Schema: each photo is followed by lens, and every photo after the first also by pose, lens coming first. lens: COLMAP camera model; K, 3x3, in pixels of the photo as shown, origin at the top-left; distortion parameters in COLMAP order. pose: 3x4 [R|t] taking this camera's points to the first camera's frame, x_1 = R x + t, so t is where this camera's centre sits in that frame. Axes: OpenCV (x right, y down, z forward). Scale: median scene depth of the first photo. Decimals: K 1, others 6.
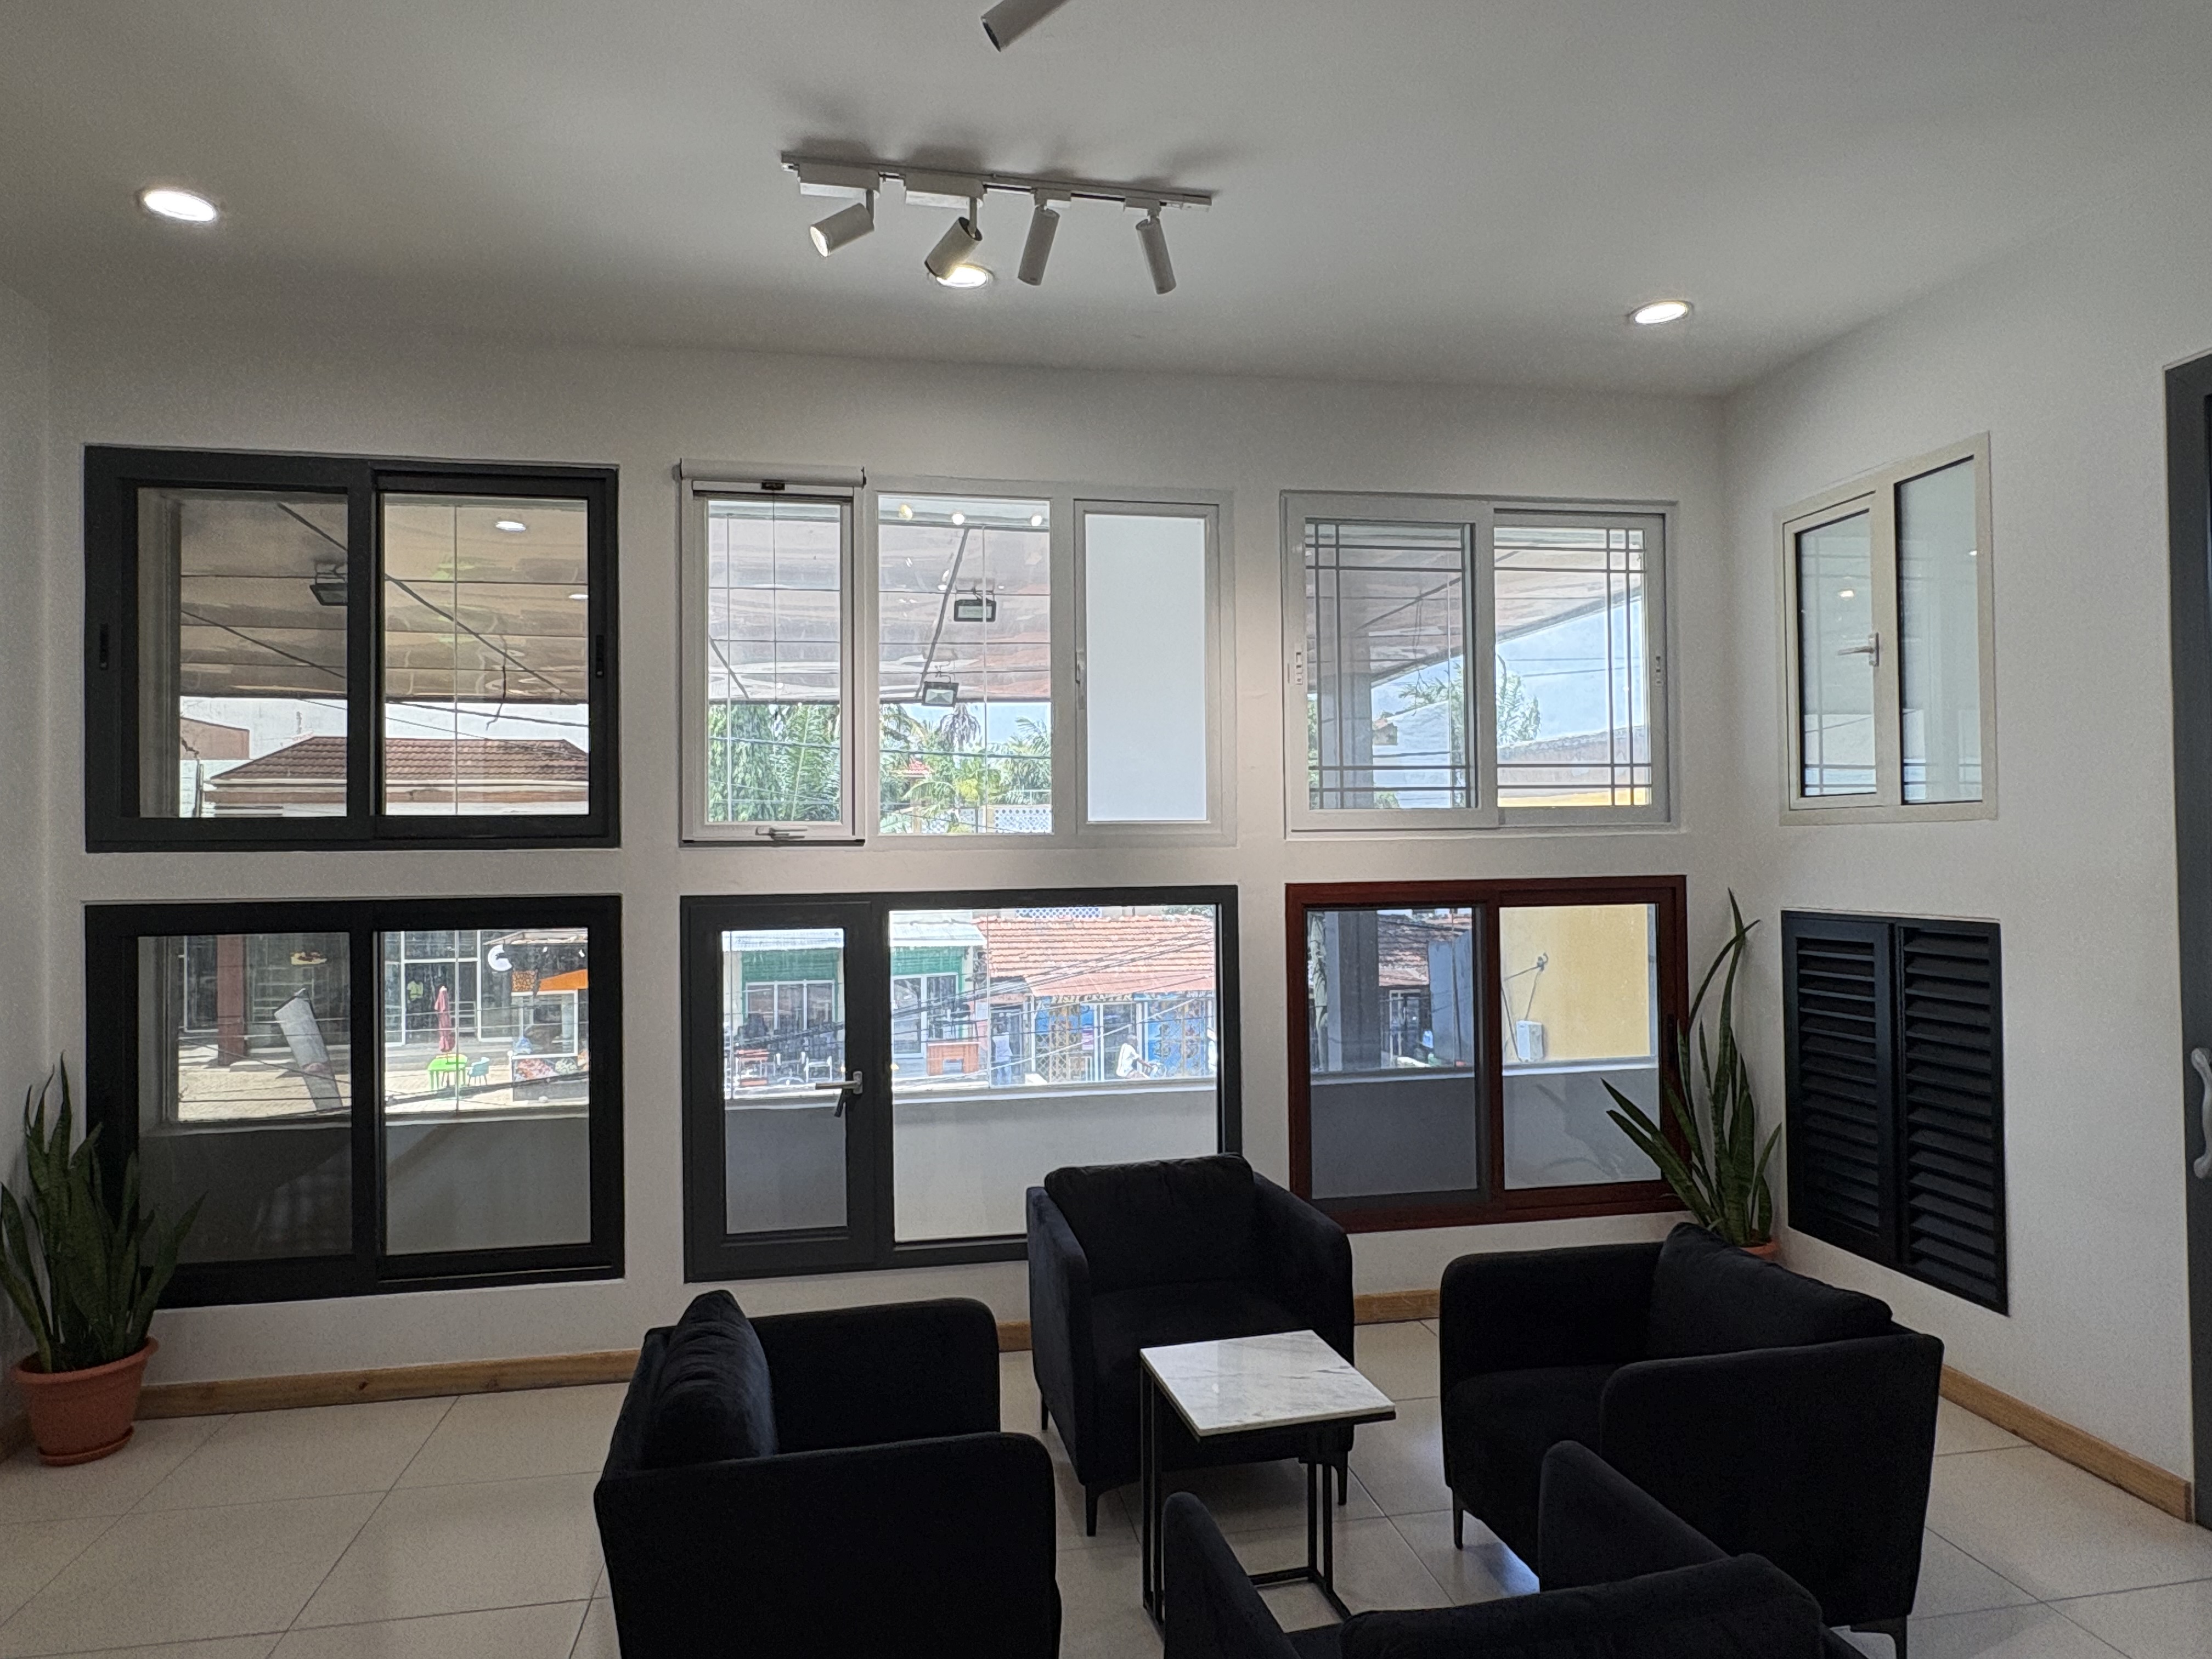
lens RADIAL K [[1309.1, 0, 1109.6], [0, 1309.1, 833.6], [0, 0, 1]] dist [-0.009995, -0.001940]
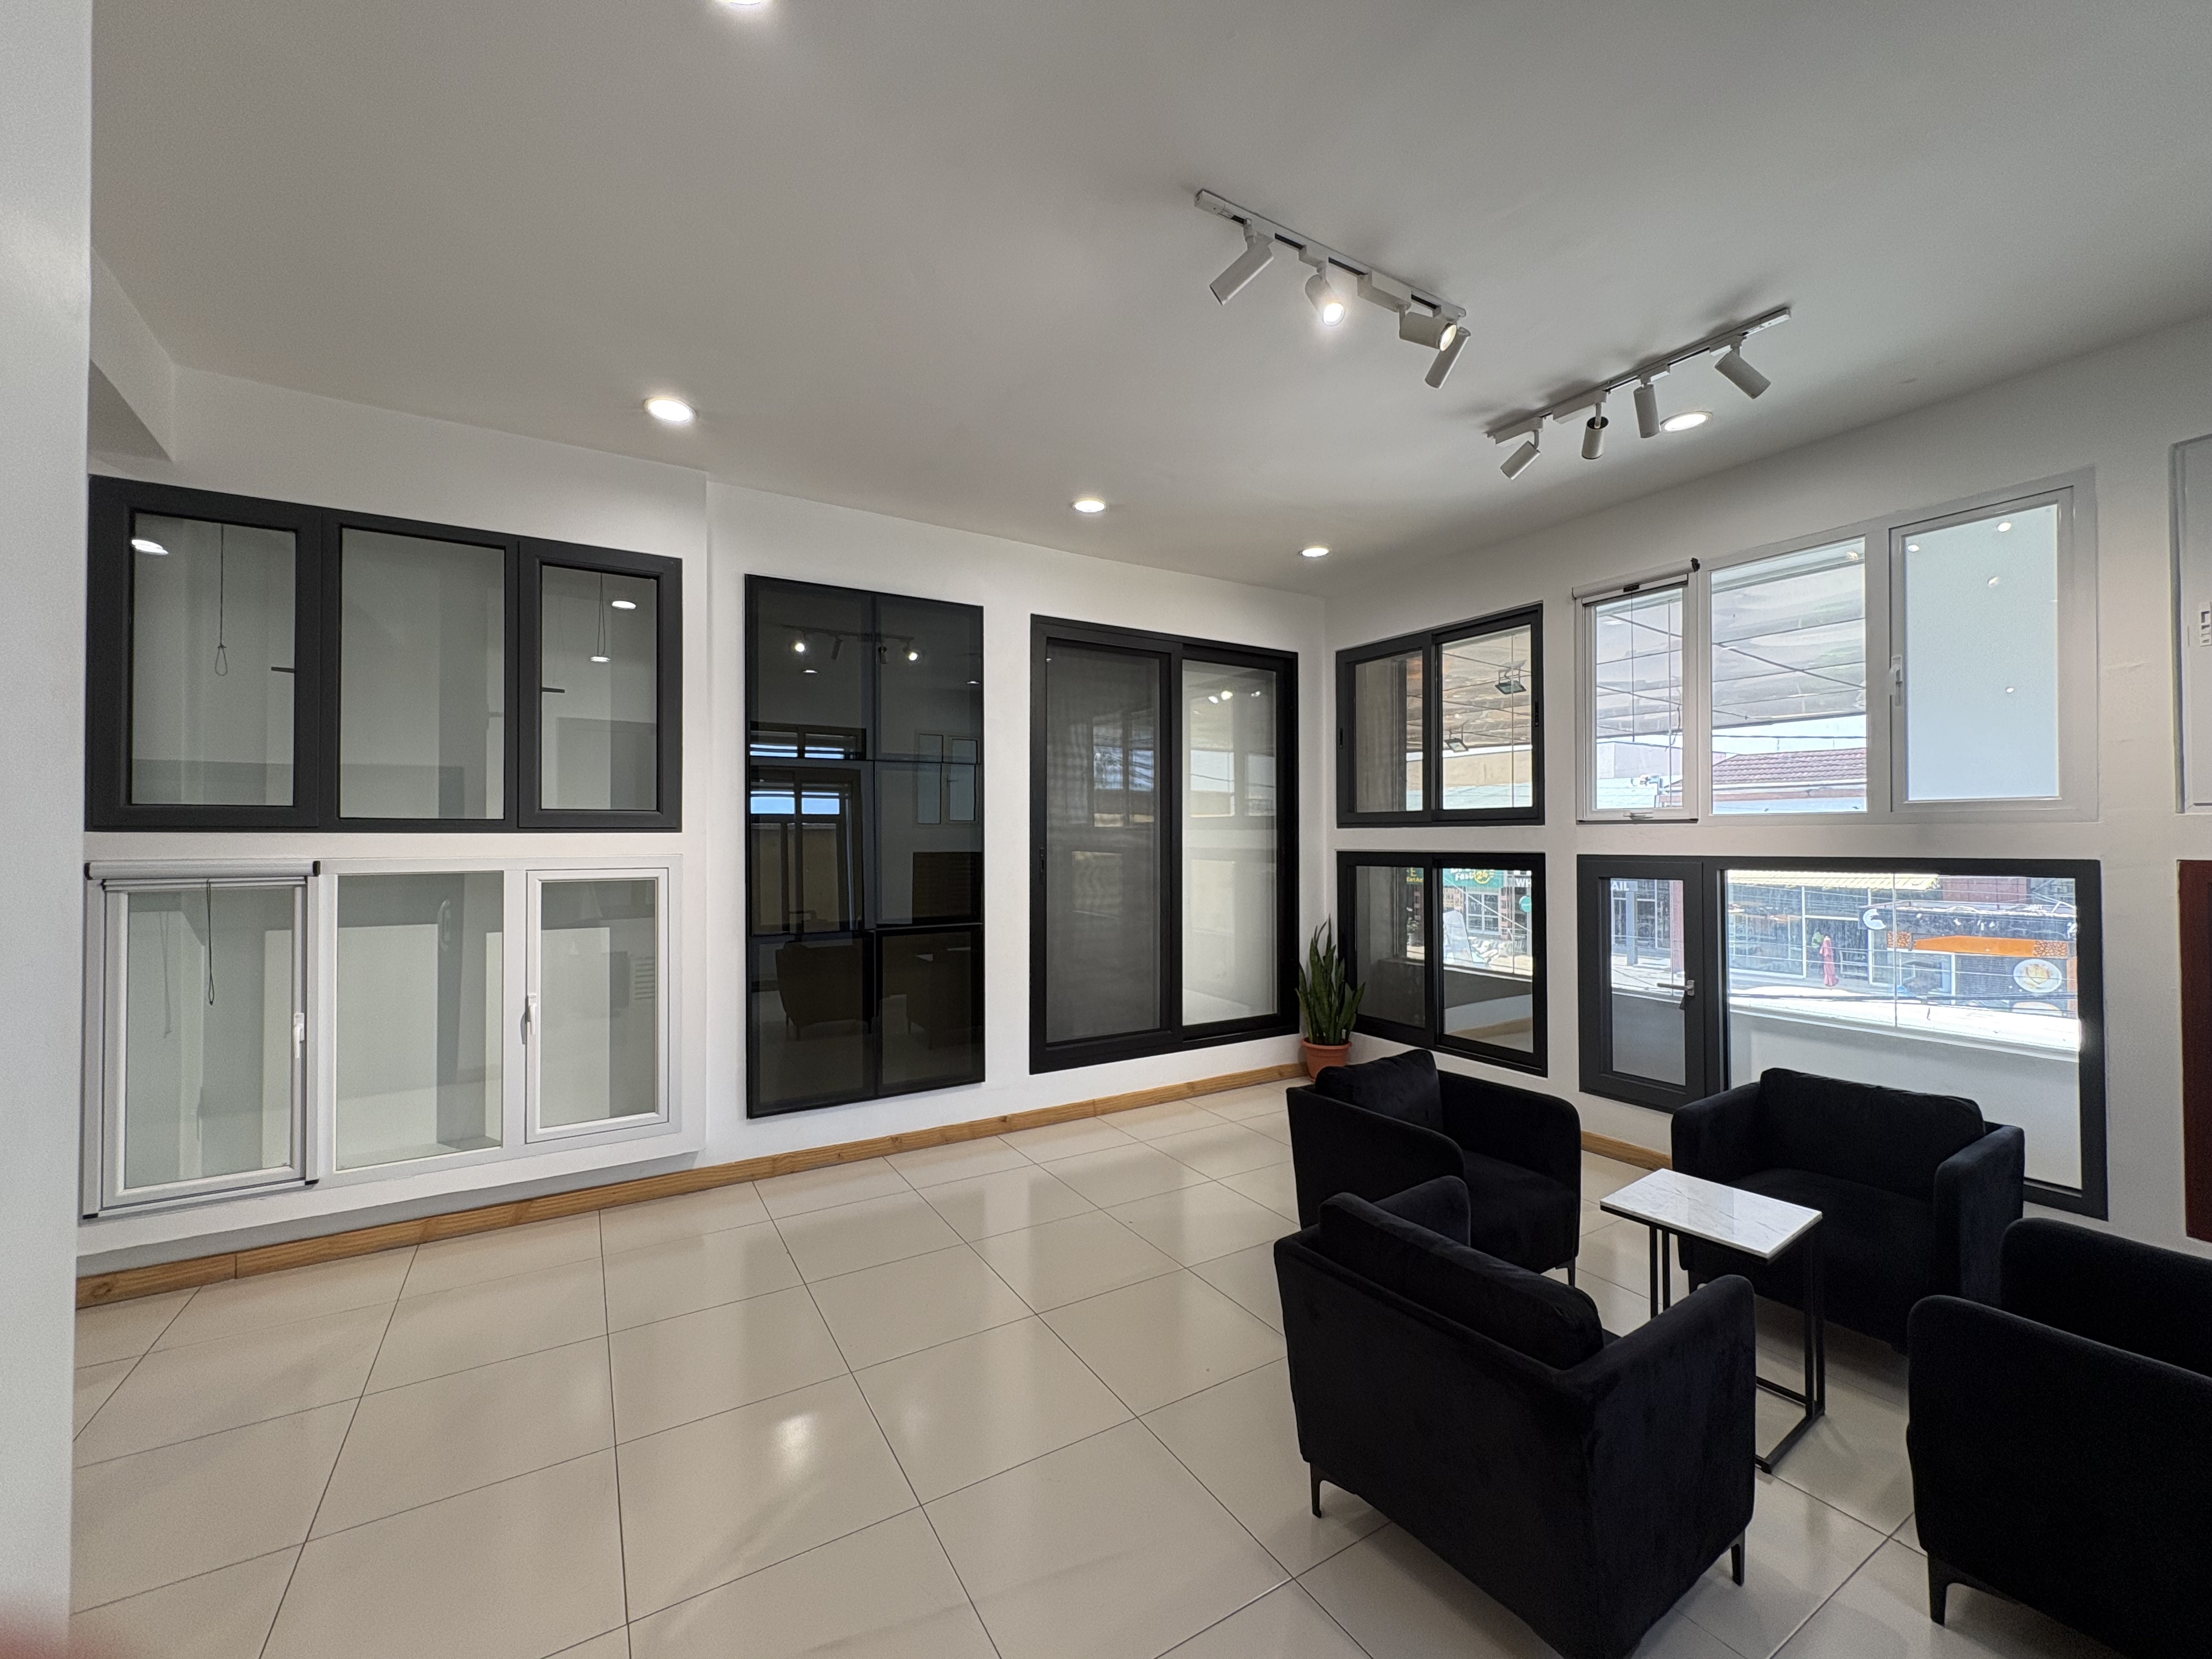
lens RADIAL K [[887.5, 0, 1109.6], [0, 887.5, 828.7], [0, 0, 1]] dist [-0.000033, 0.000175]
pose [[0.354891, -0.000601, -0.934907, 0.496841], [0.006912, 0.999974, 0.001981, 0.009192], [0.934882, -0.007165, 0.354886, 0.058953]]
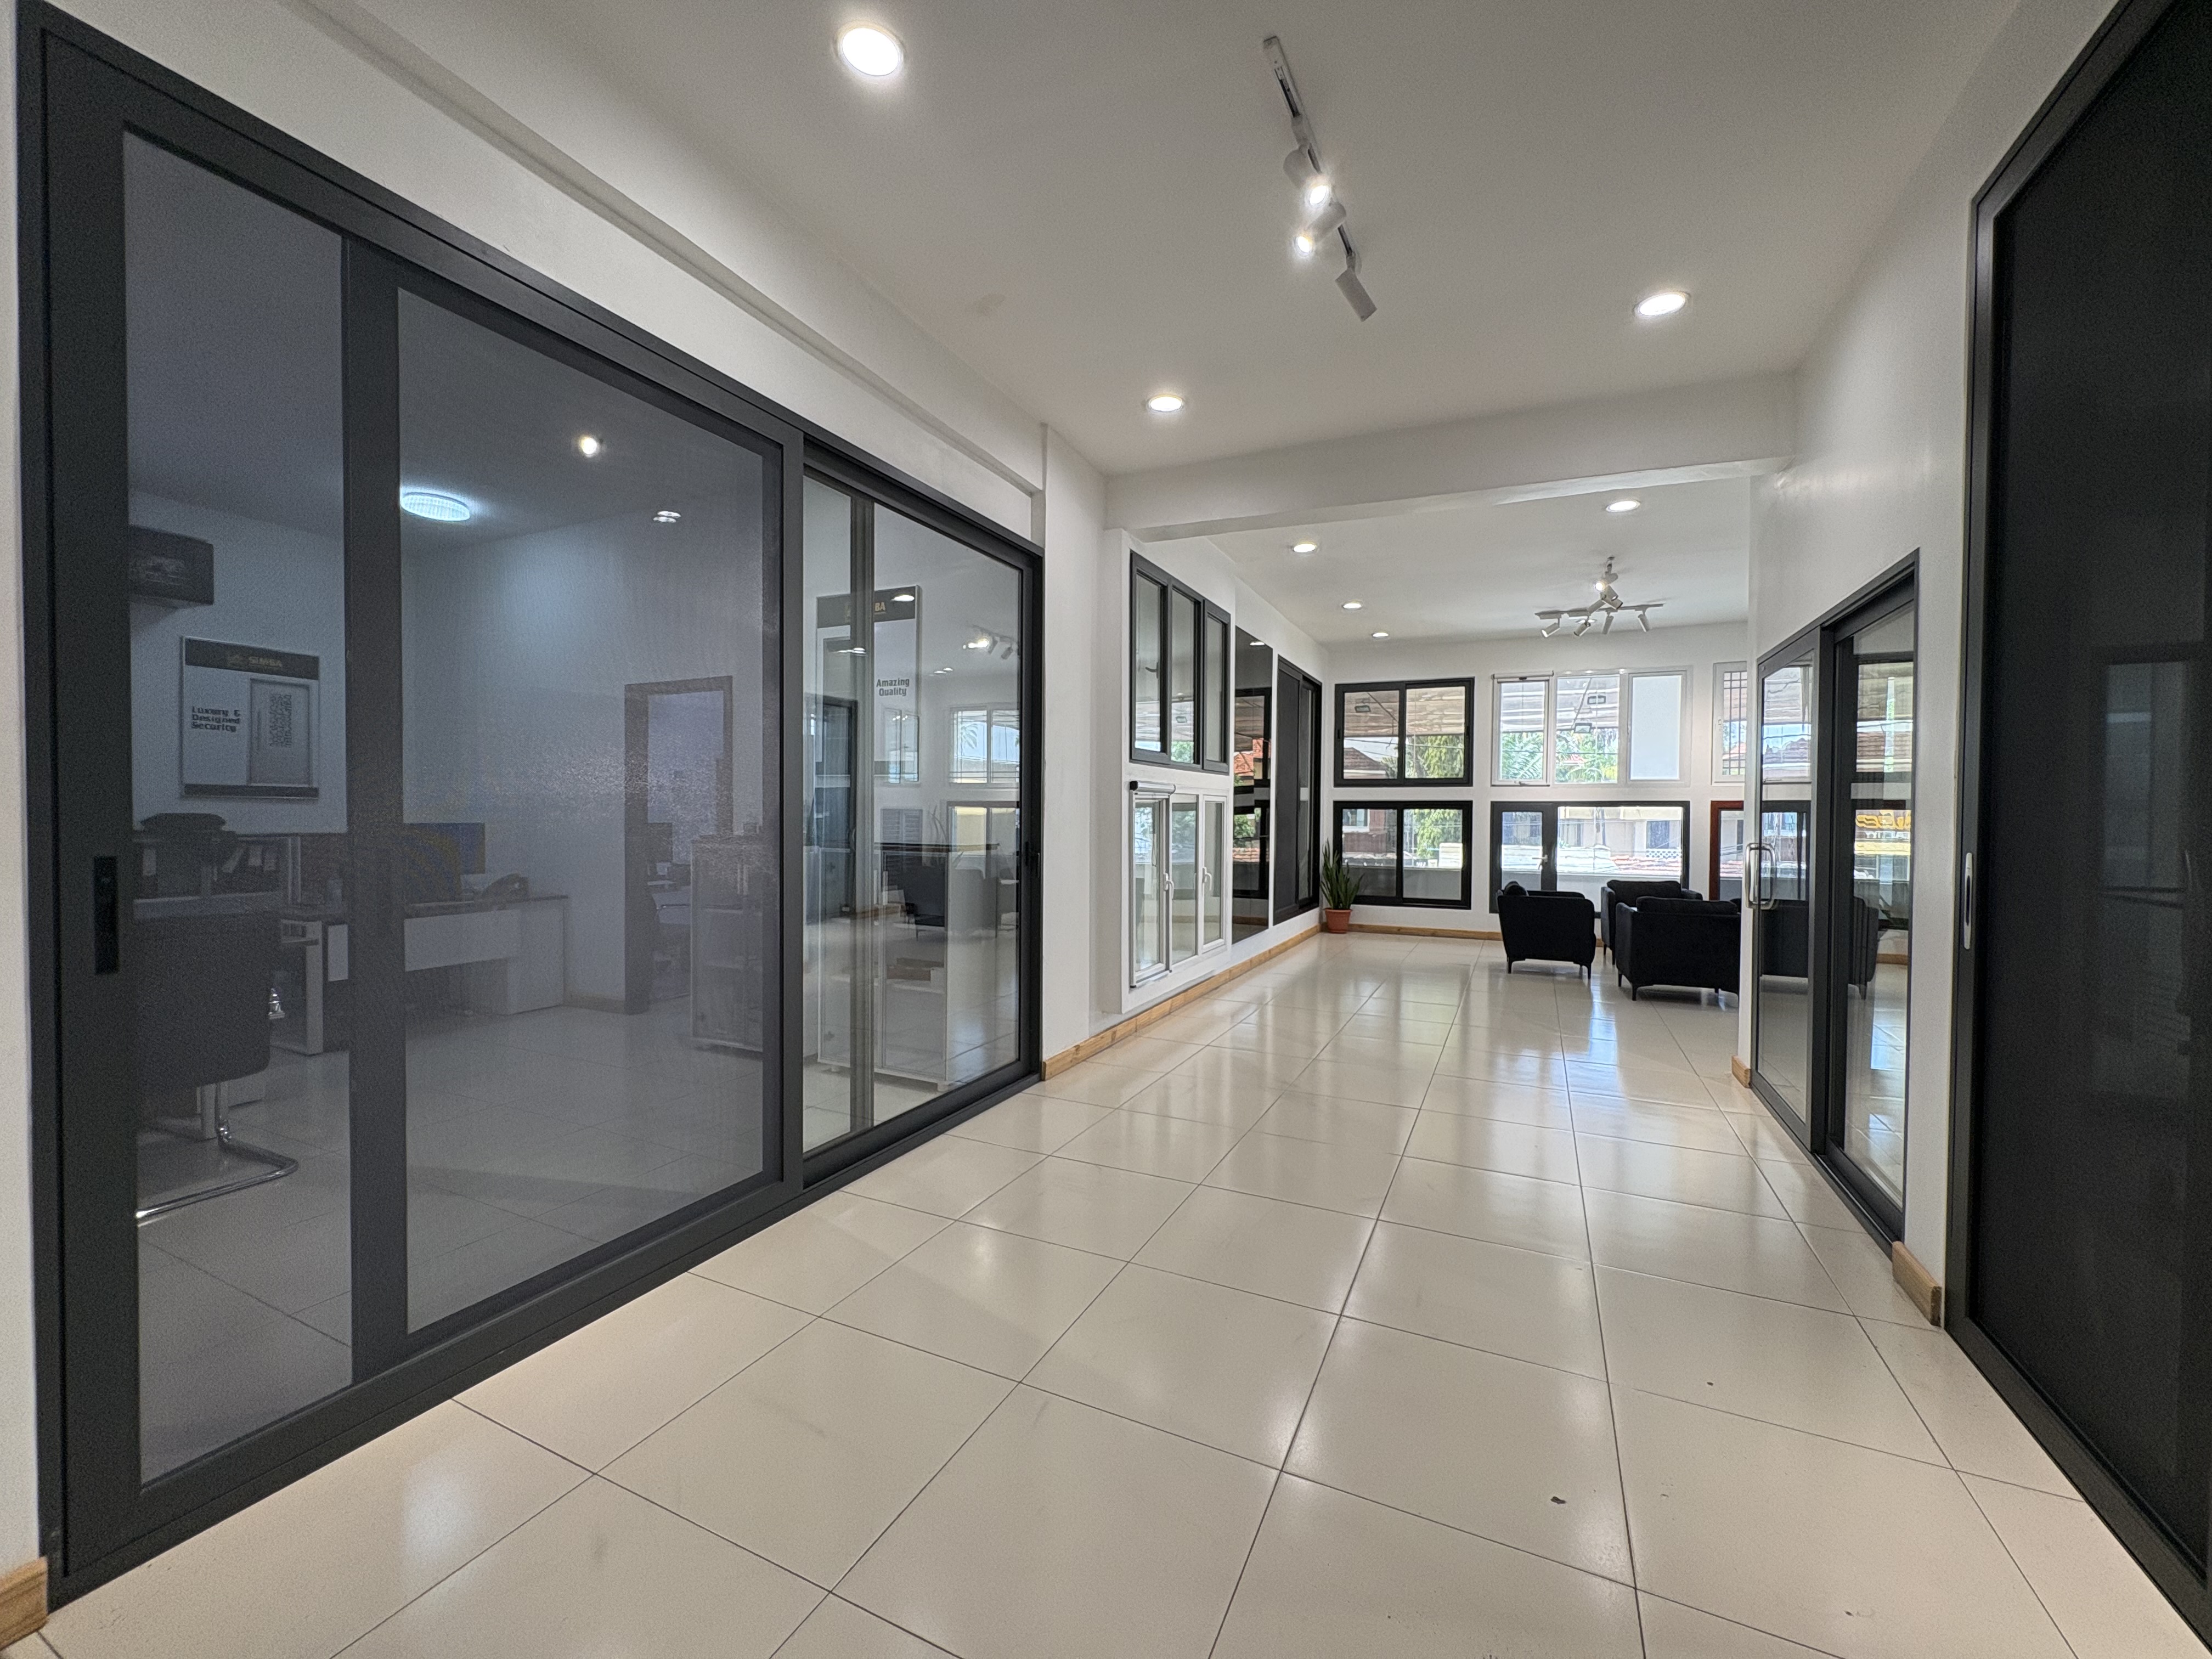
lens RADIAL K [[887.5, 0, 1106.9], [0, 887.5, 826.0], [0, 0, 1]] dist [-0.000033, 0.000175]
pose [[0.809603, 0.025249, -0.586434, 0.220253], [-0.012237, 0.999583, 0.026144, 0.064003], [0.586850, -0.013990, 0.809575, -1.459073]]
